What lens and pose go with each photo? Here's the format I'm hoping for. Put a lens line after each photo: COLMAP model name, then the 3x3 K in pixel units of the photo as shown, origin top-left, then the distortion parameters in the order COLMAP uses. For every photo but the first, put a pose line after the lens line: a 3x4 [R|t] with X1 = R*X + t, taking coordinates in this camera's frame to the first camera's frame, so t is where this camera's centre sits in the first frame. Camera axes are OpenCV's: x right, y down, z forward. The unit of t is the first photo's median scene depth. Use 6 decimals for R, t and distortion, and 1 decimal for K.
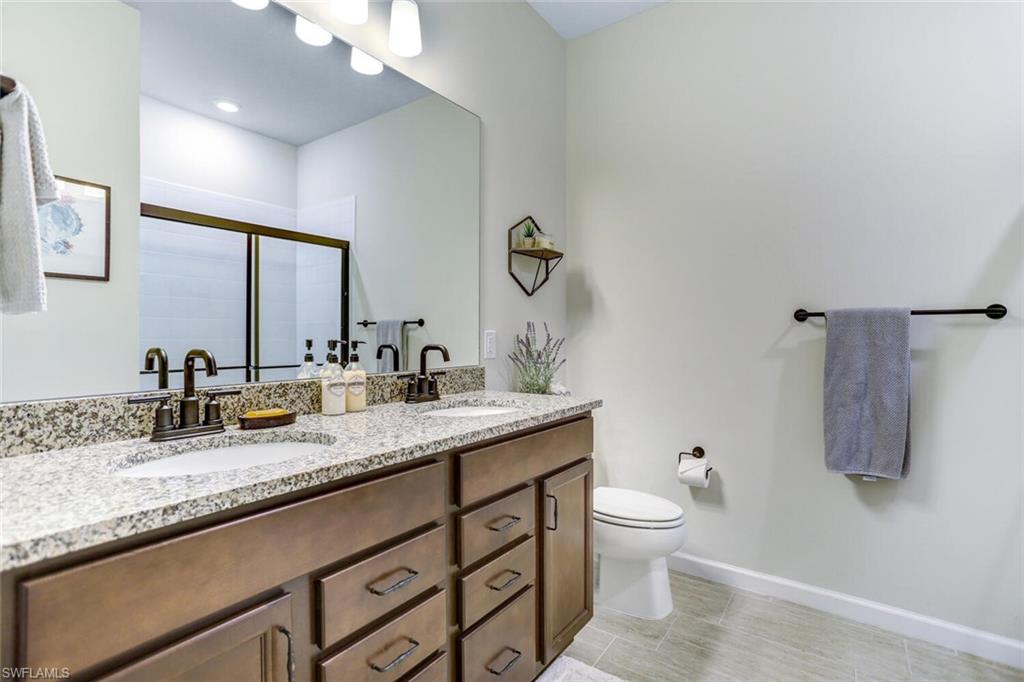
lens RADIAL K [[493.7, 0, 509.5], [0, 493.7, 337.6], [0, 0, 1]] dist [-0.028119, 0.011773]
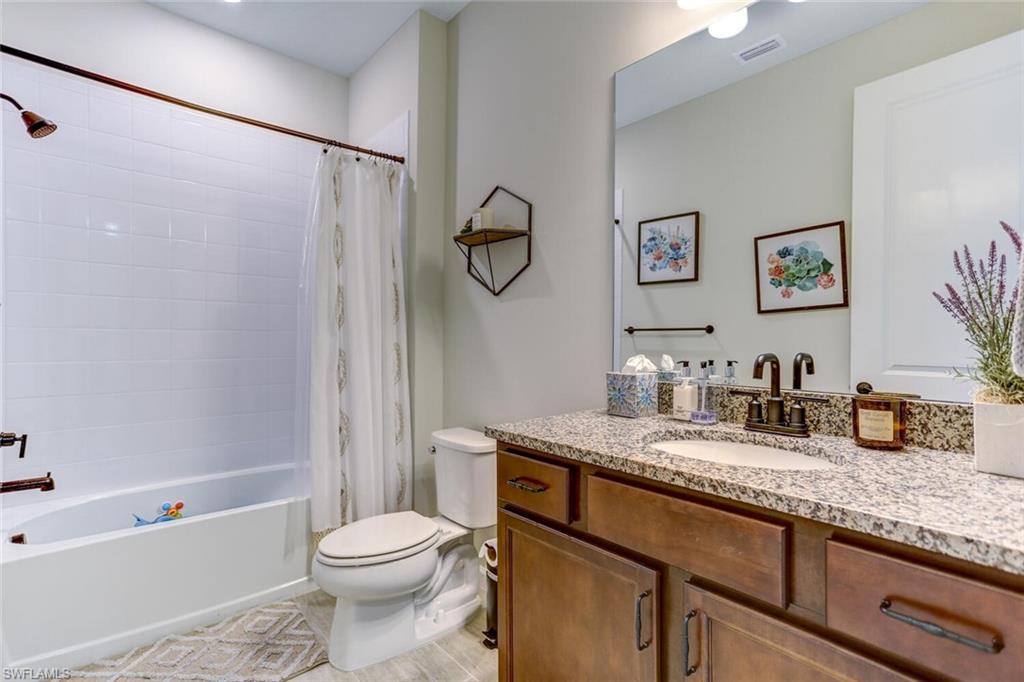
lens RADIAL K [[493.7, 0, 509.5], [0, 493.7, 339.4], [0, 0, 1]] dist [-0.028119, 0.011773]
pose [[-0.247858, 0.003093, -0.968791, 0.579349], [0.002823, 0.999993, 0.002471, -0.009434], [0.968792, -0.002122, -0.247865, 0.761987]]
